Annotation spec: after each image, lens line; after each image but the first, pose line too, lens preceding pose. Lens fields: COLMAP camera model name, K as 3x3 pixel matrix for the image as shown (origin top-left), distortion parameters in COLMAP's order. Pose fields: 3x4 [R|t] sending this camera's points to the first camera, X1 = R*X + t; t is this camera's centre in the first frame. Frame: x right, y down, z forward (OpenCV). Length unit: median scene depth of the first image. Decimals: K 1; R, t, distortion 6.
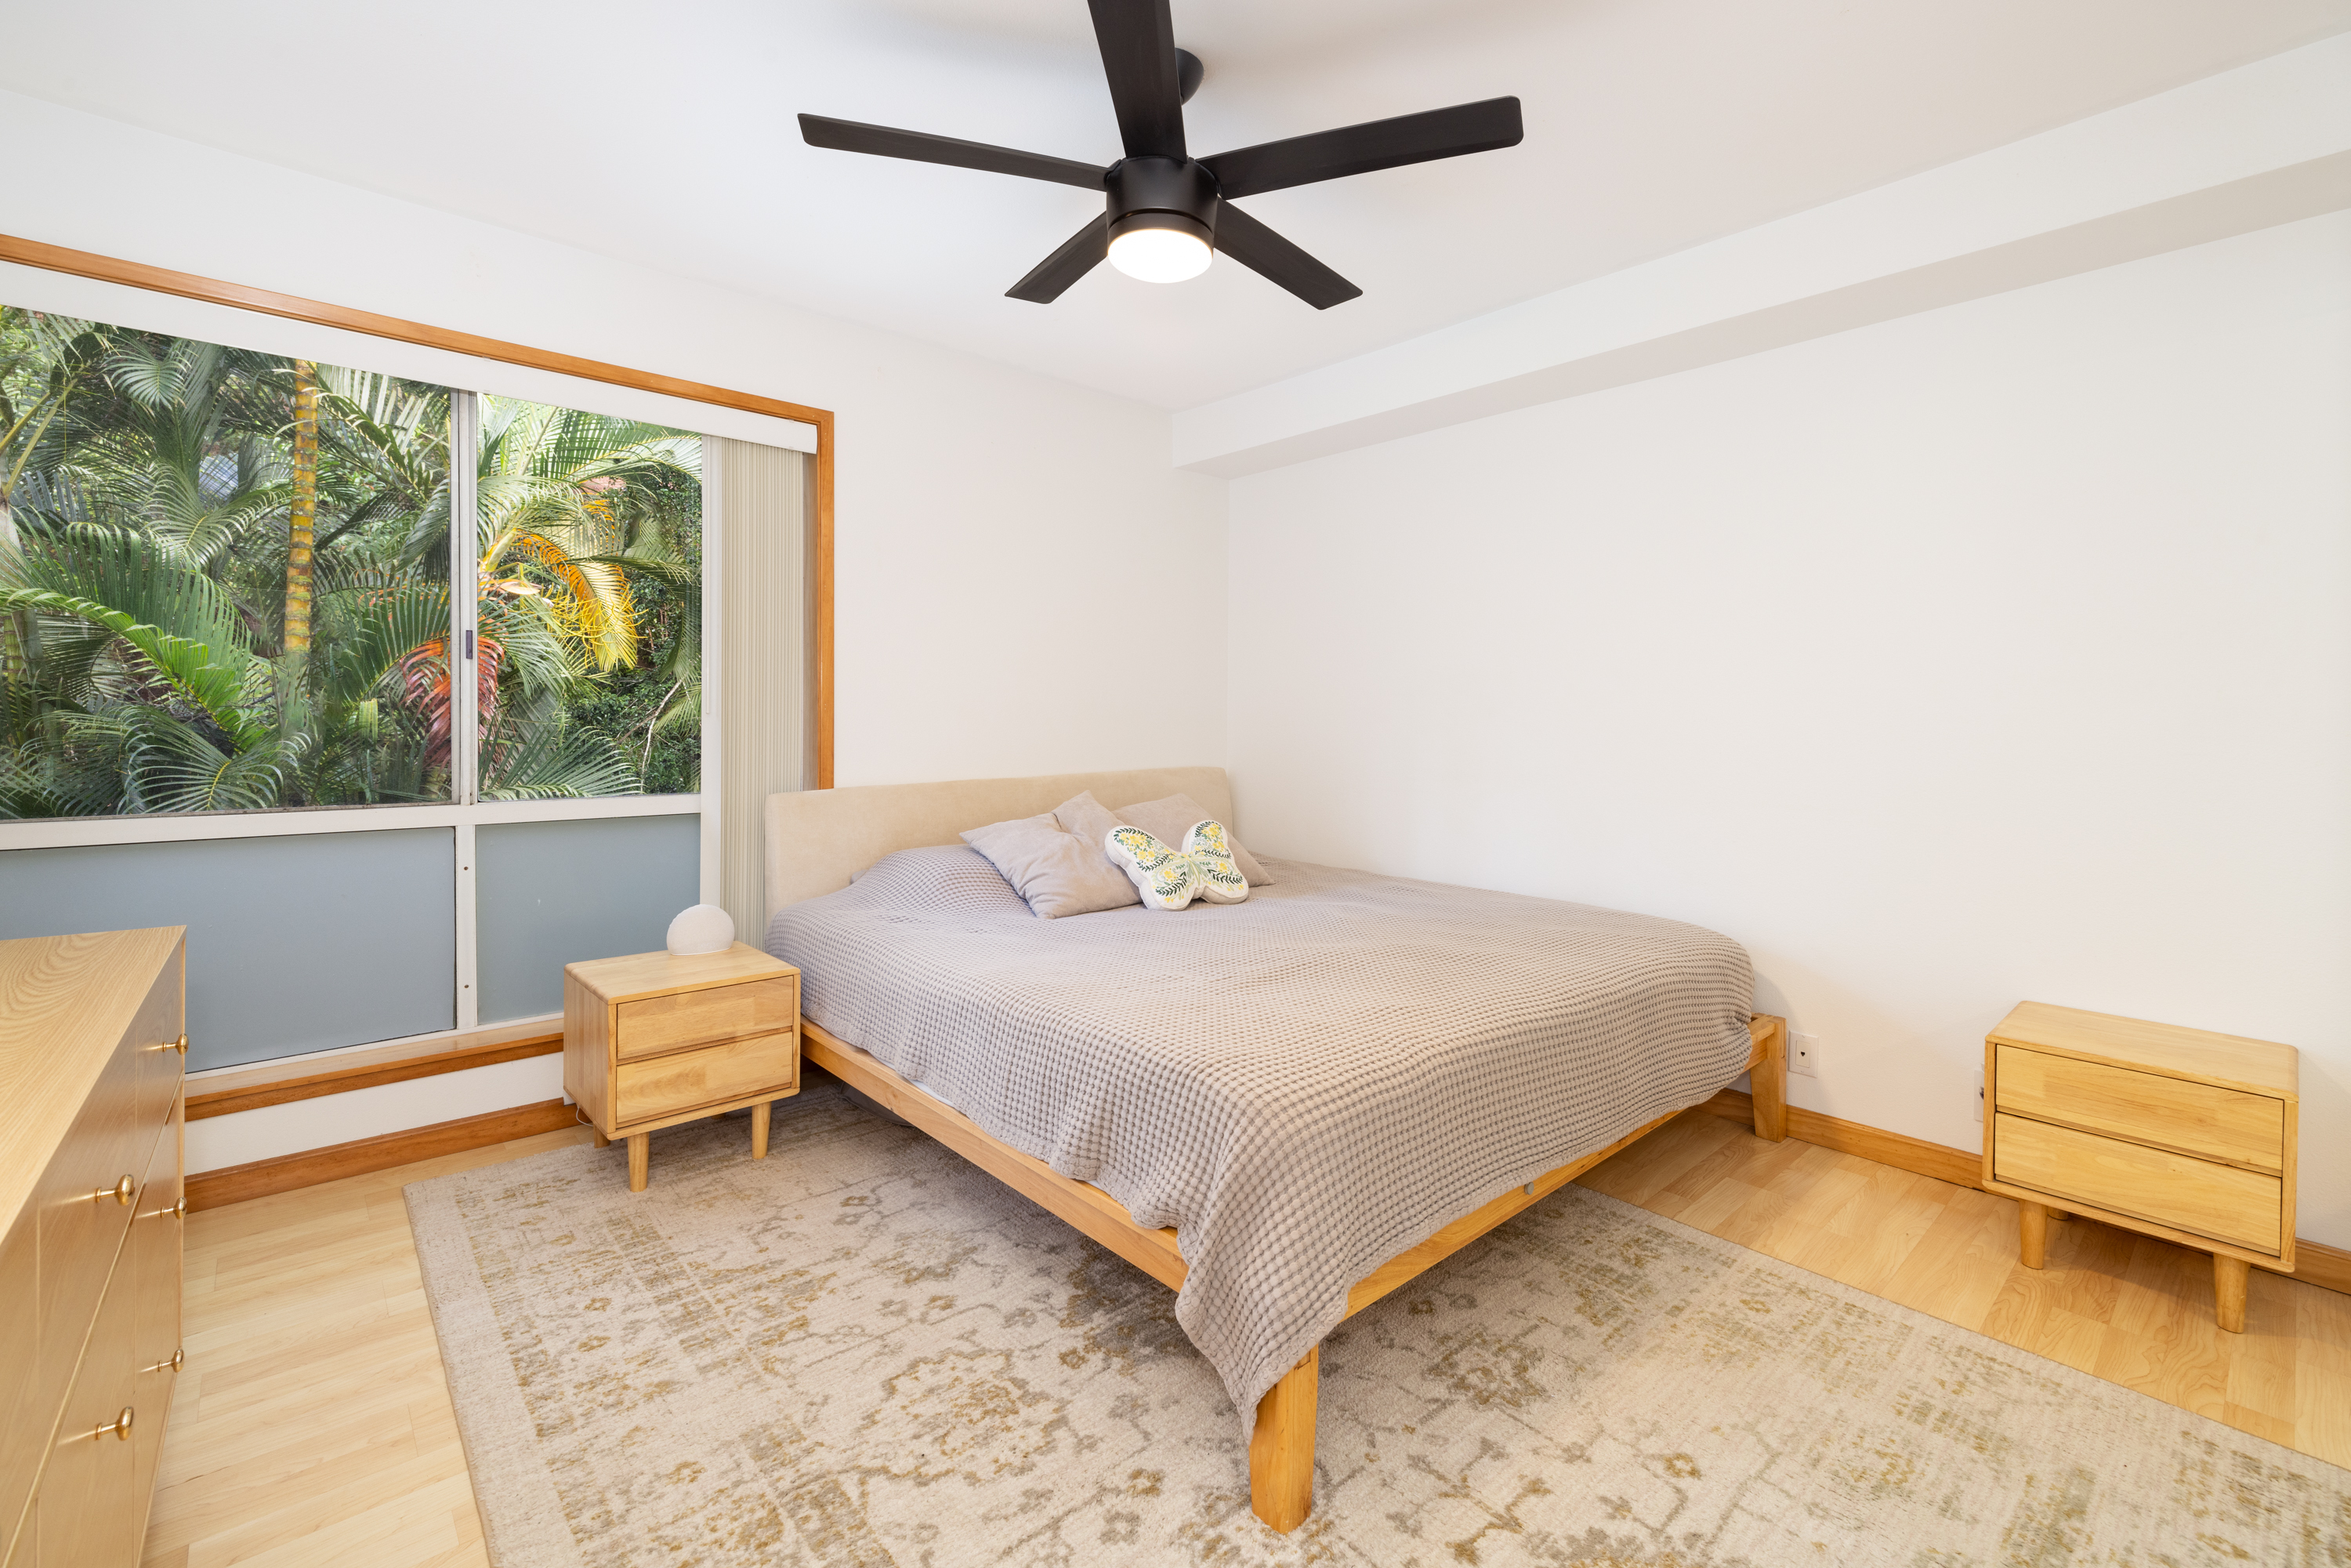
lens RADIAL K [[1013.4, 0, 1183.4], [0, 1013.4, 730.3], [0, 0, 1]] dist [0.002638, 0.000259]
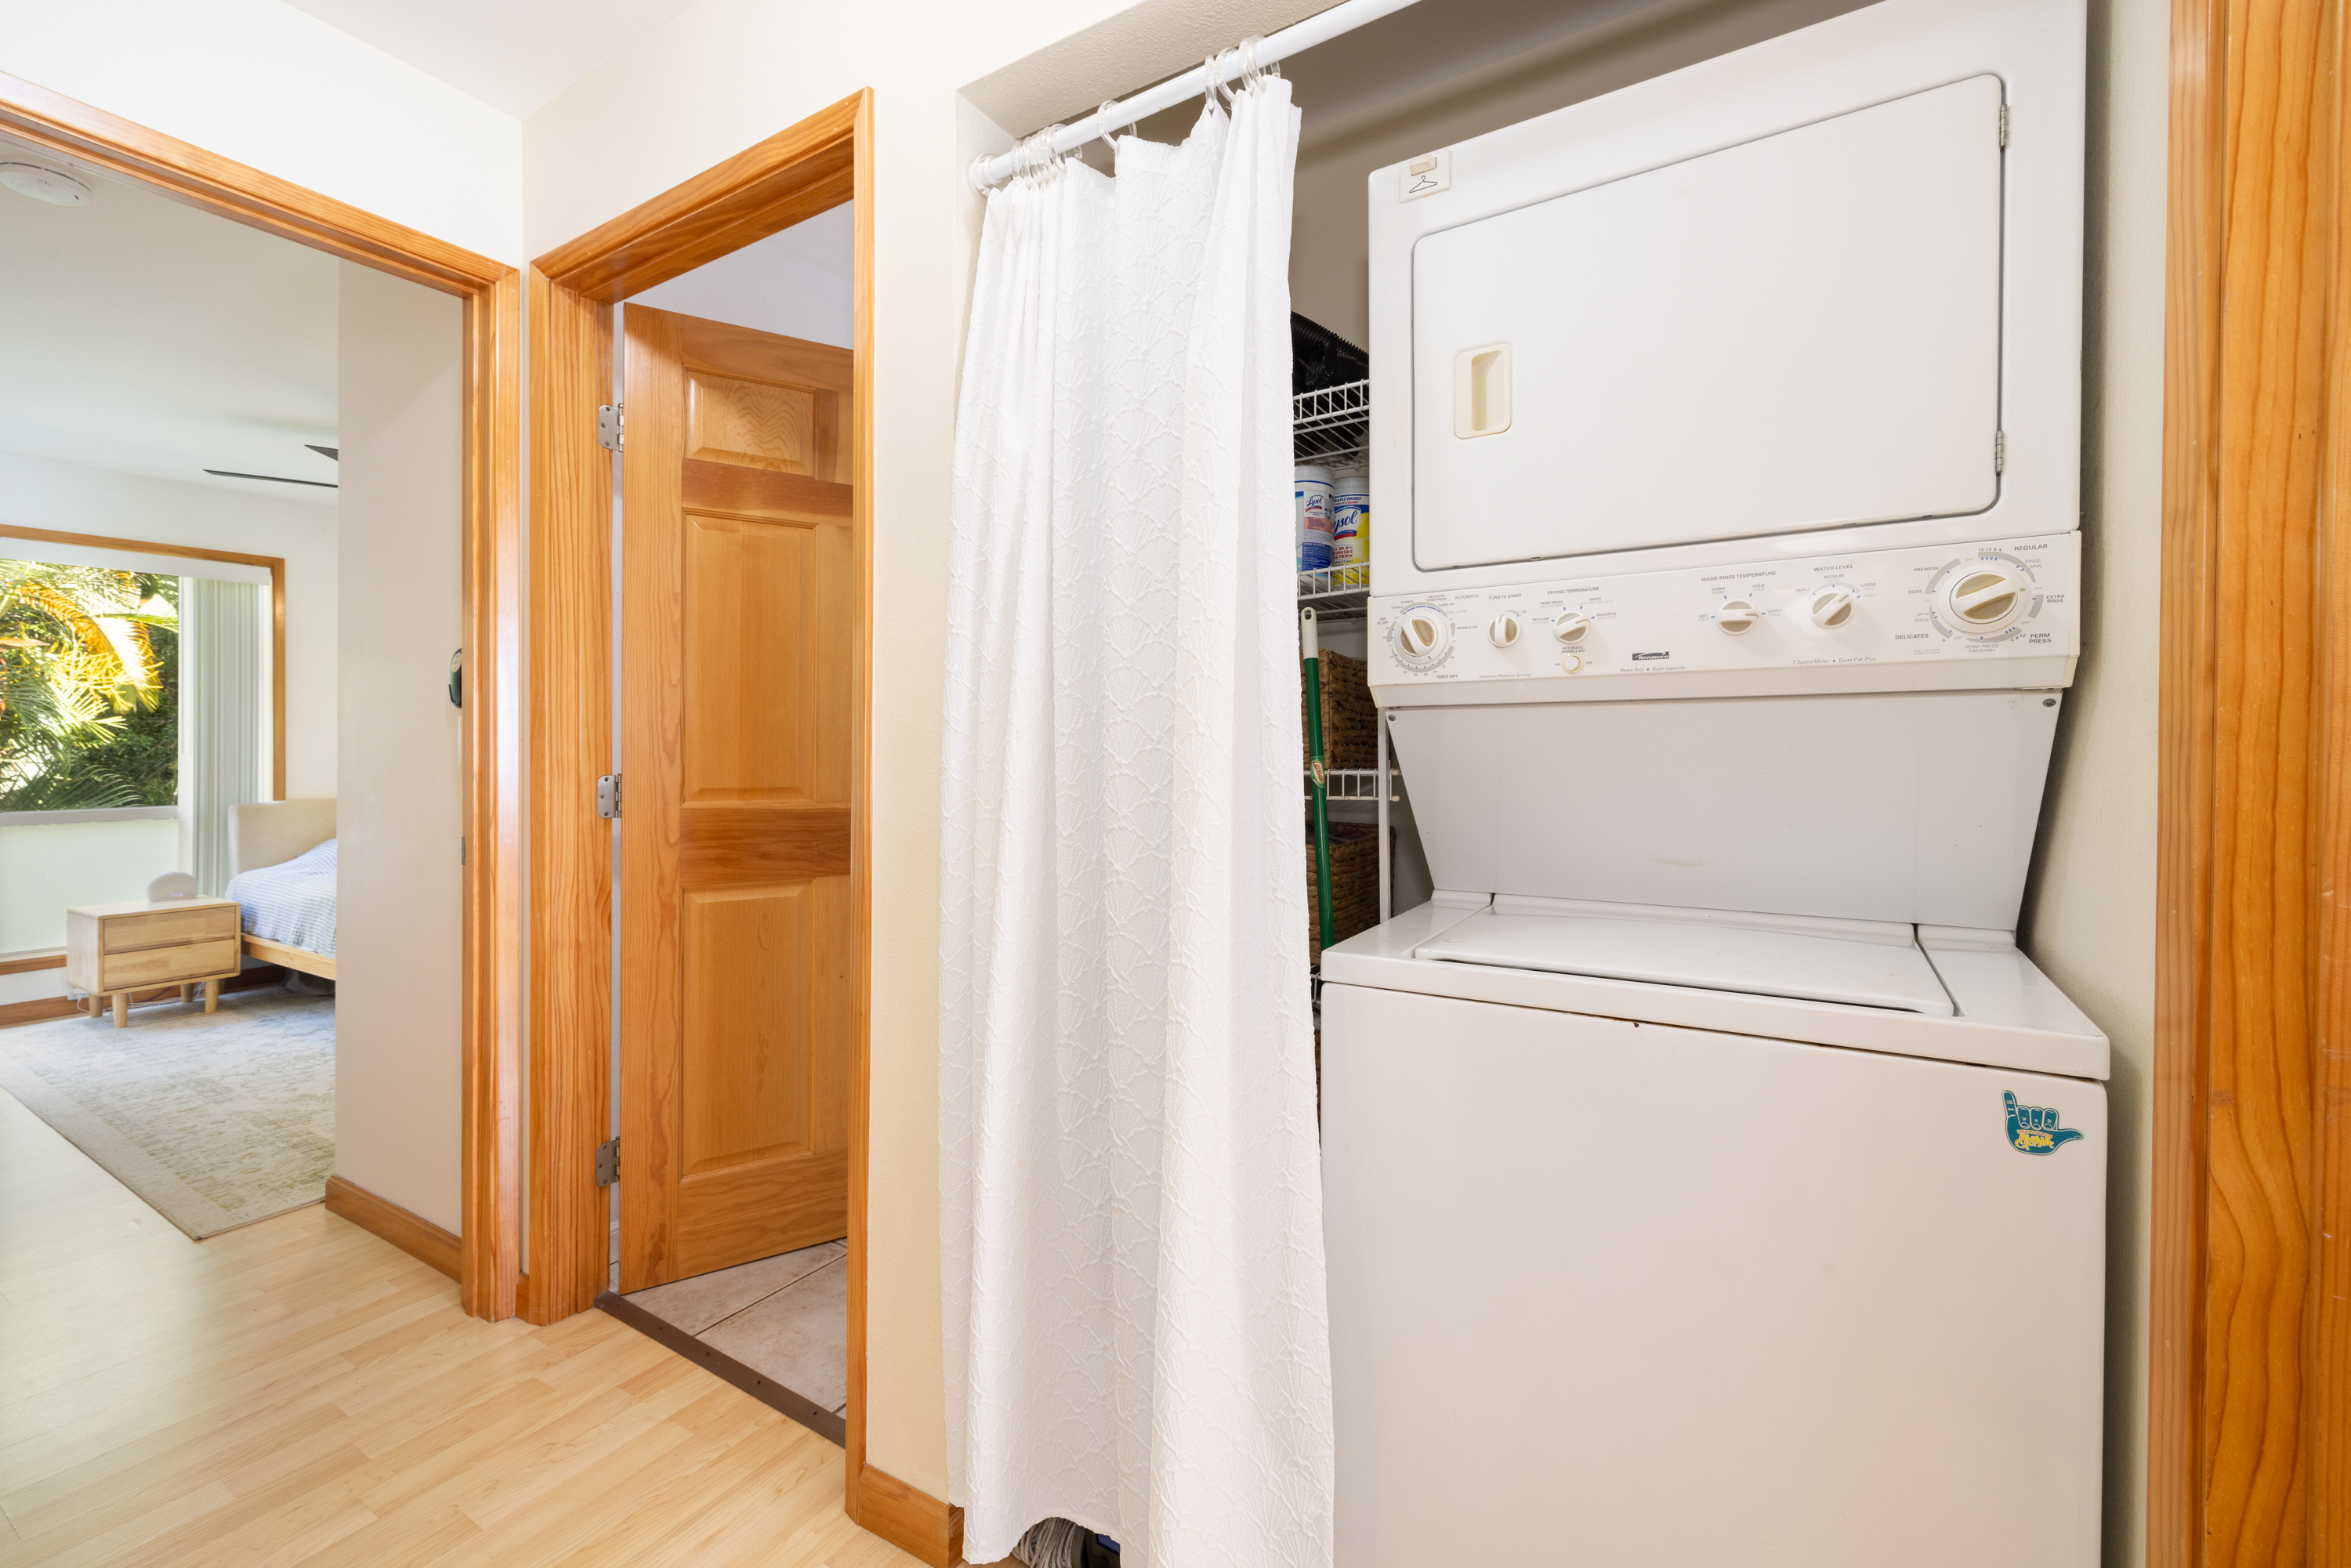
lens RADIAL K [[1013.4, 0, 1176.9], [0, 1013.4, 770.6], [0, 0, 1]] dist [0.002638, 0.000259]
pose [[0.962420, -0.008526, 0.271433, 1.062997], [0.007891, 0.999963, 0.003430, 0.028529], [-0.271452, -0.001159, 0.962451, -1.688704]]
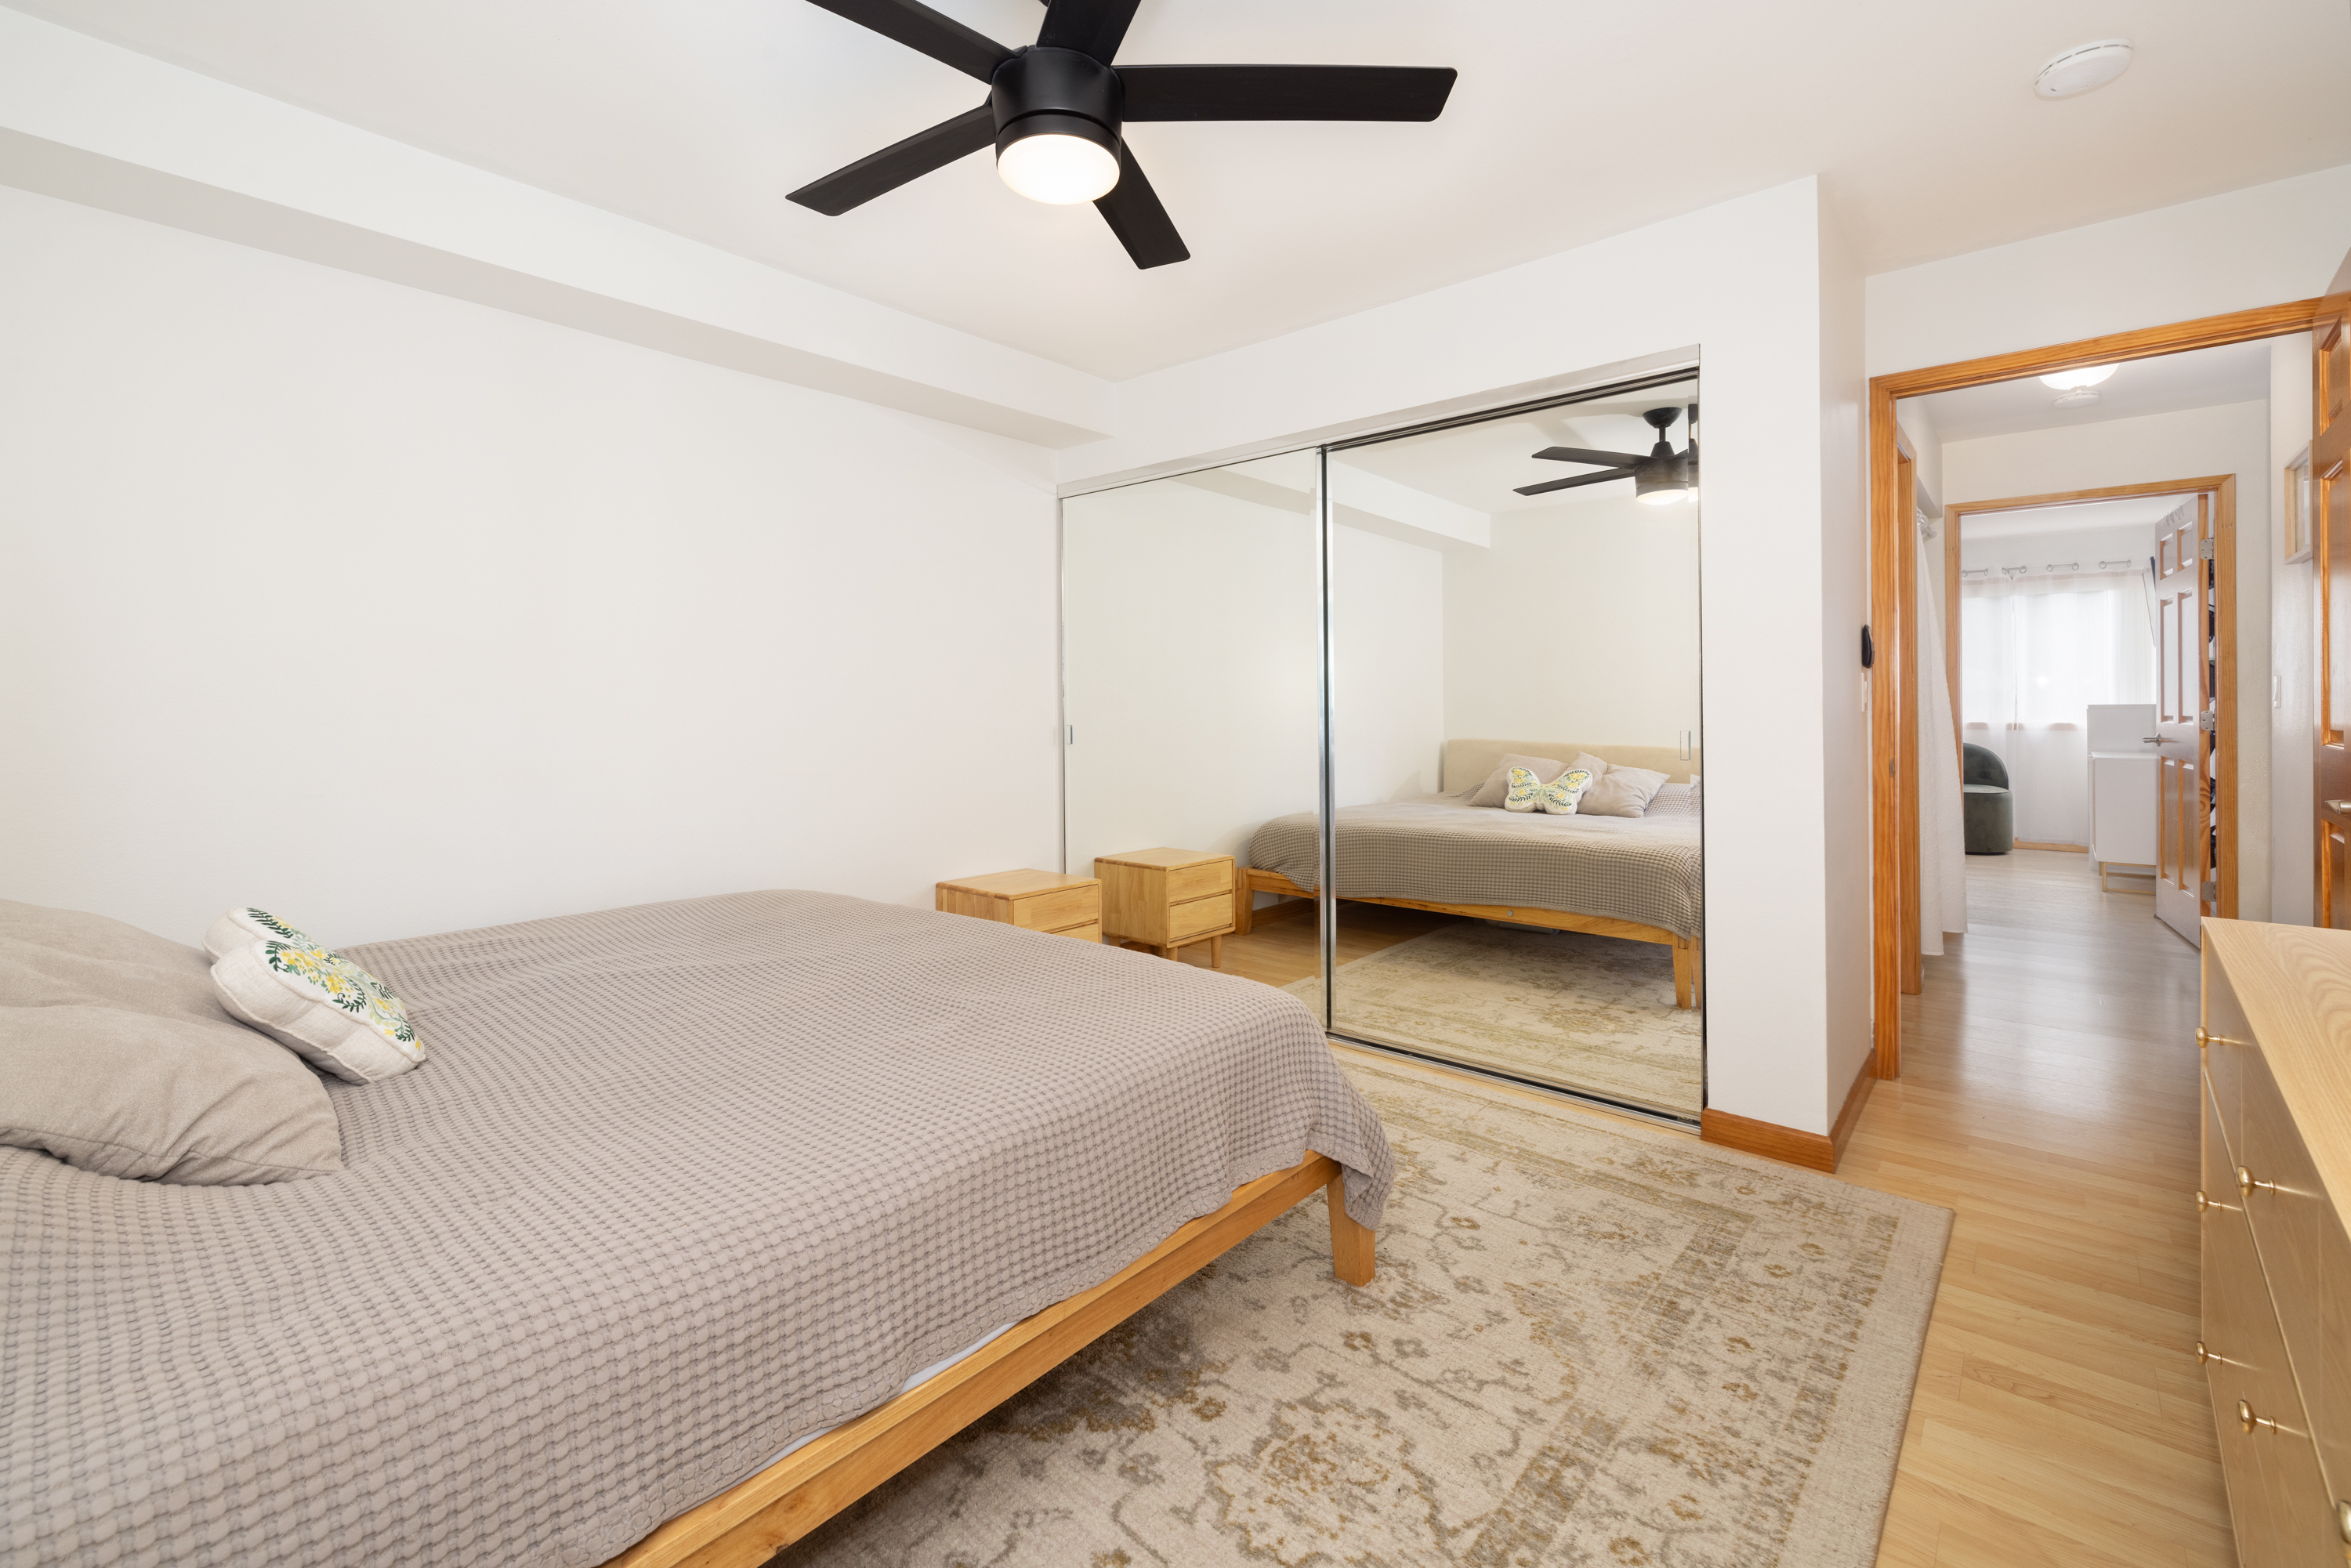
lens RADIAL K [[1013.4, 0, 1170.0], [0, 1013.4, 706.8], [0, 0, 1]] dist [0.002638, 0.000259]
pose [[-0.123724, -0.006171, 0.992297, -1.056768], [0.013814, 0.999873, 0.007941, -0.014749], [-0.992221, 0.014690, -0.123623, 1.204996]]
